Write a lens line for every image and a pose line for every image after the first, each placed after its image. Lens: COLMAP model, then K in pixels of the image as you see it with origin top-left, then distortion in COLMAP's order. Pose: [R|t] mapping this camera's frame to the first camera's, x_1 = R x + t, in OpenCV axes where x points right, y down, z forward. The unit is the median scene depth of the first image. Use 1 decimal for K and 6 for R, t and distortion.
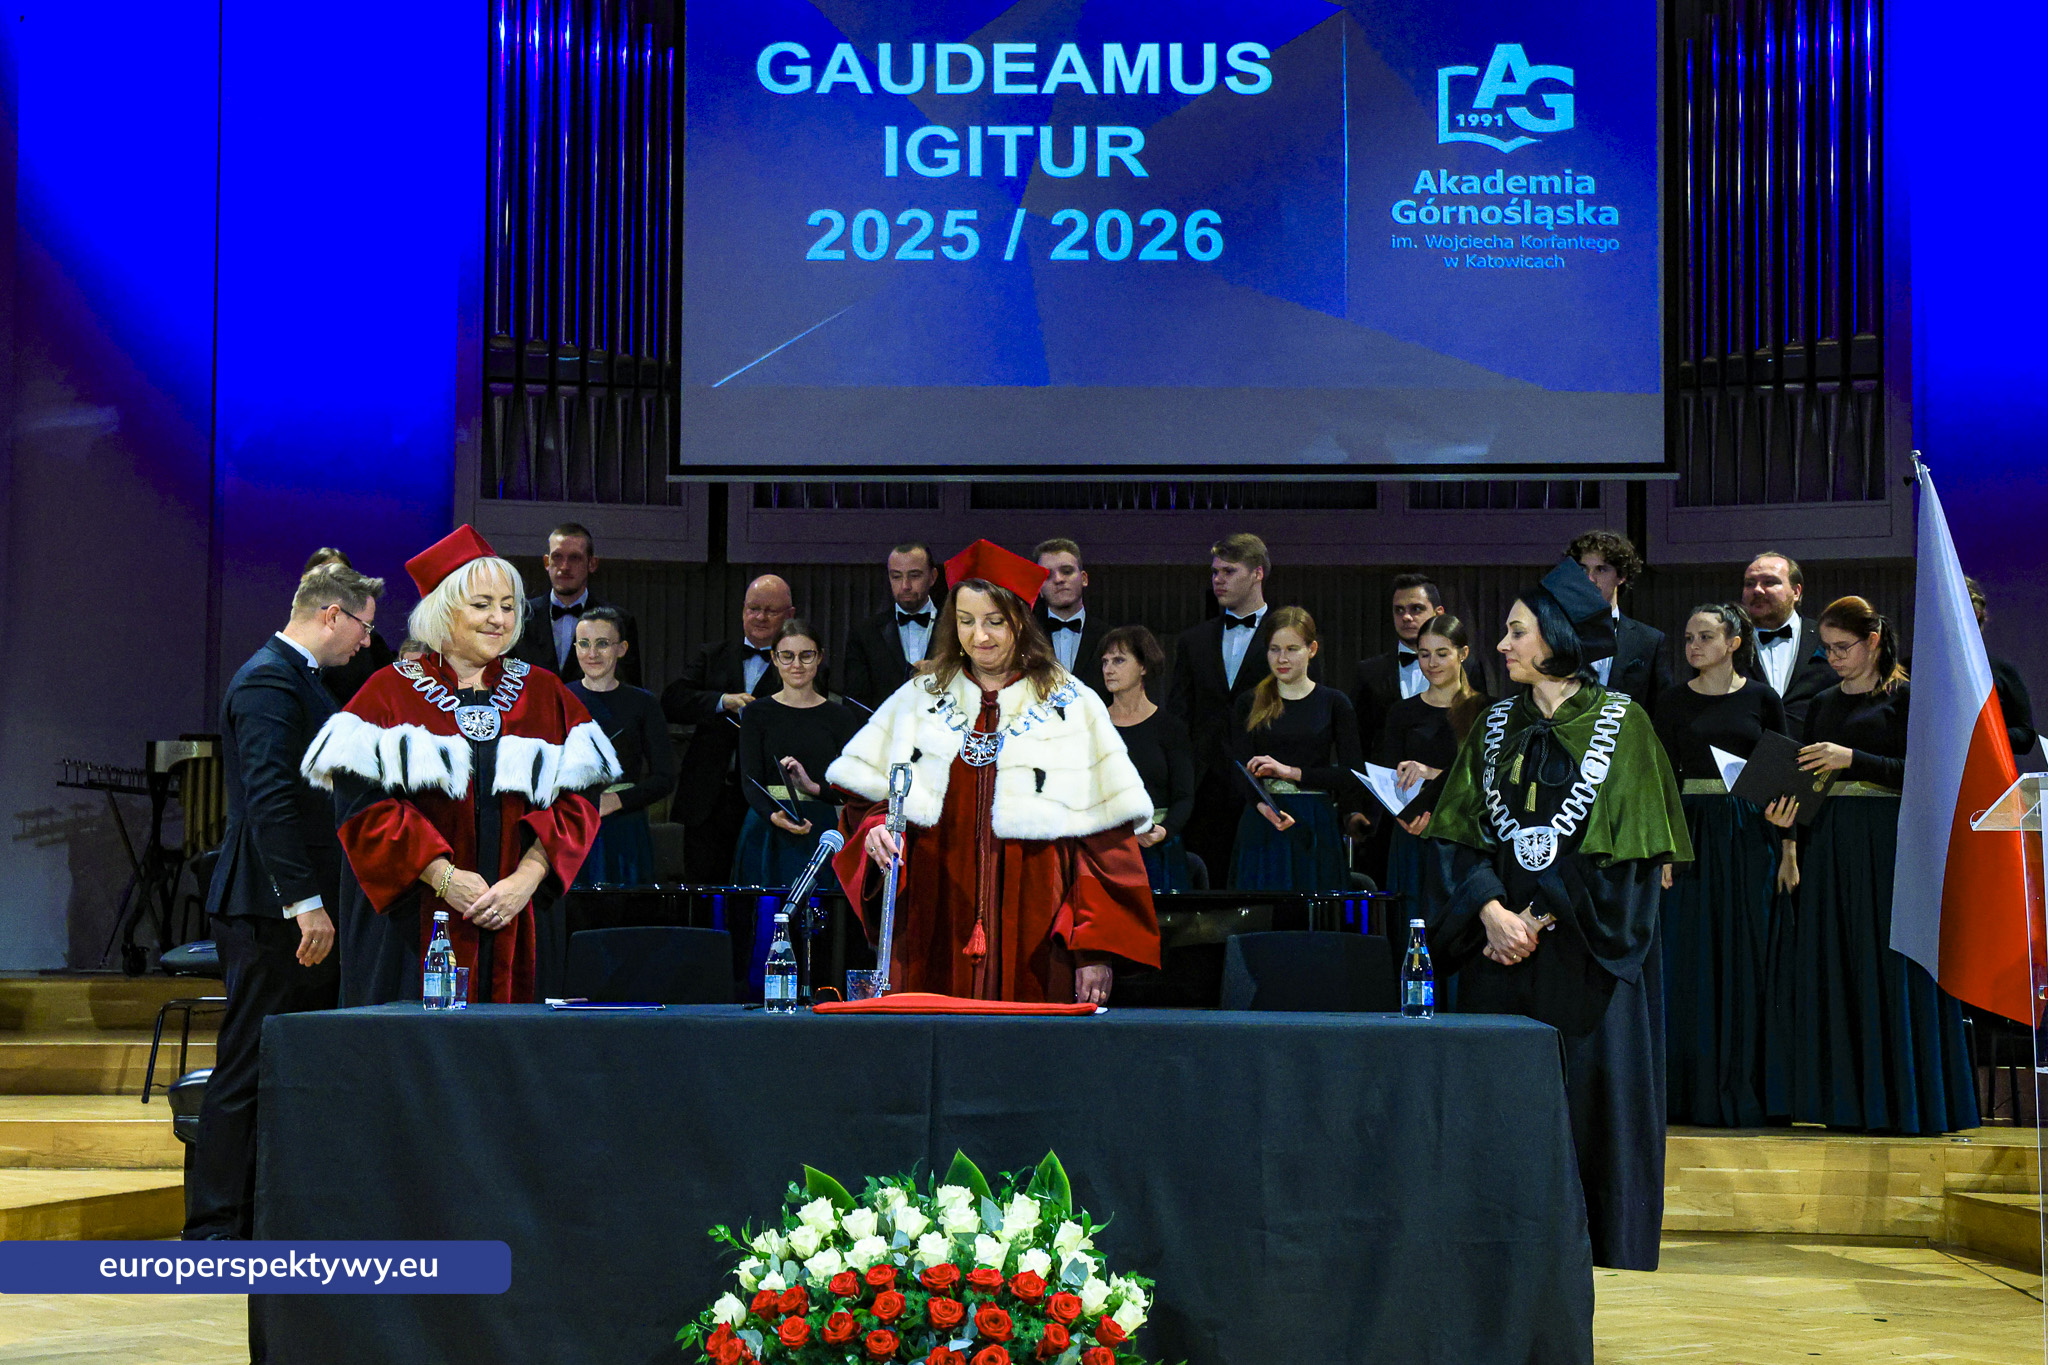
lens RADIAL K [[3082.6, 0, 1024.0], [0, 3082.6, 682.5], [0, 0, 1]] dist [0.147169, 0.008559]
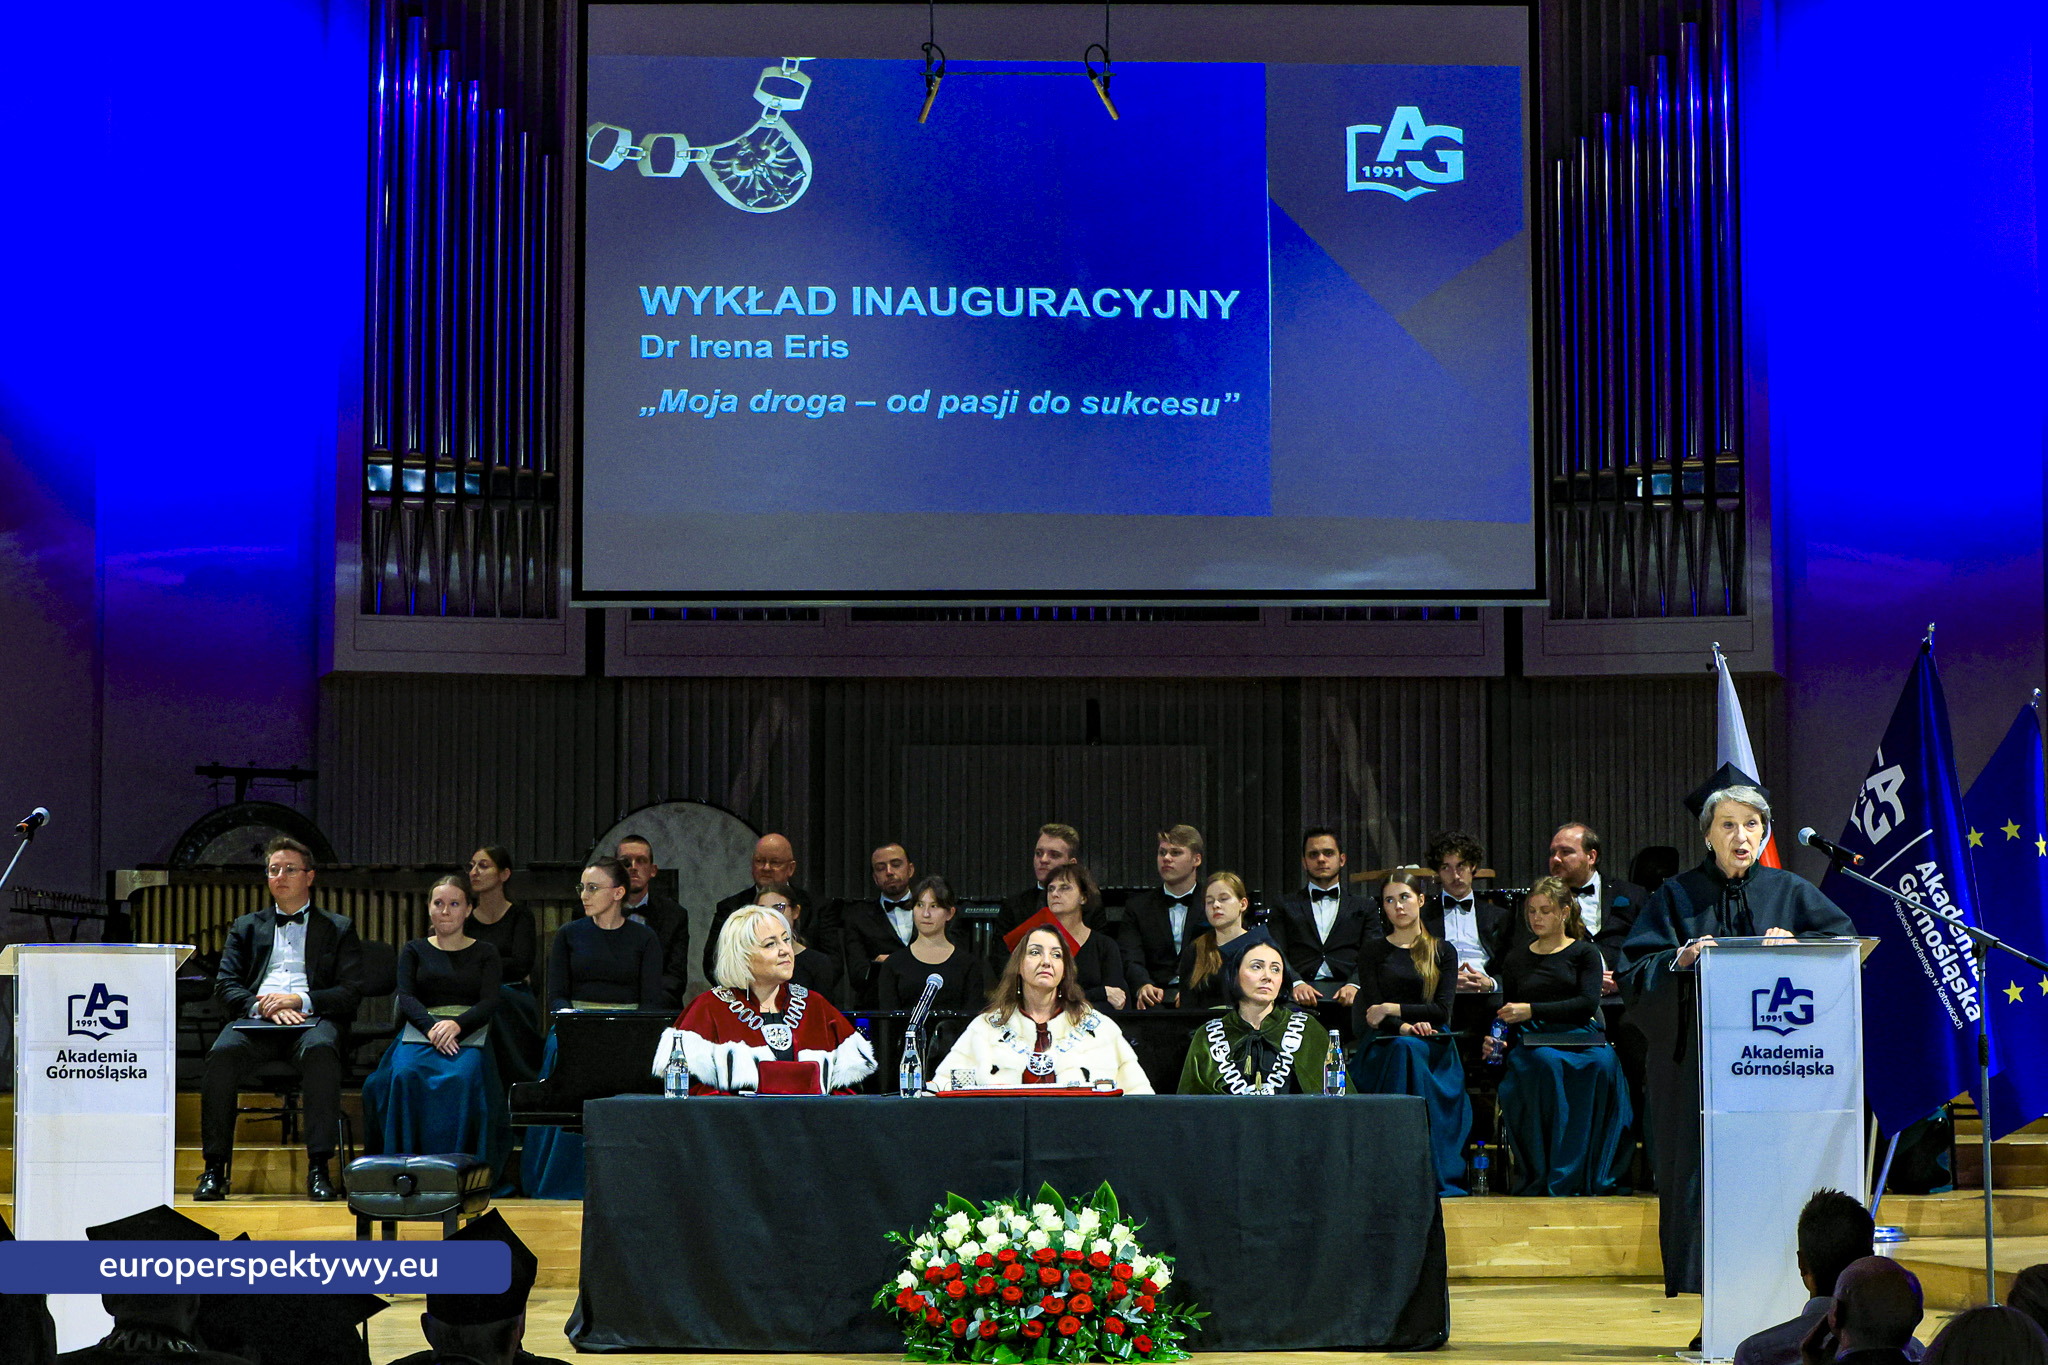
lens RADIAL K [[4679.7, 0, 1024.0], [0, 4679.7, 682.5], [0, 0, 1]] dist [-0.113011, -0.318966]
pose [[0.996905, -0.004892, 0.078470, -0.218890], [0.004791, 0.999987, 0.001473, -0.104946], [-0.078476, -0.001093, 0.996915, -1.364909]]
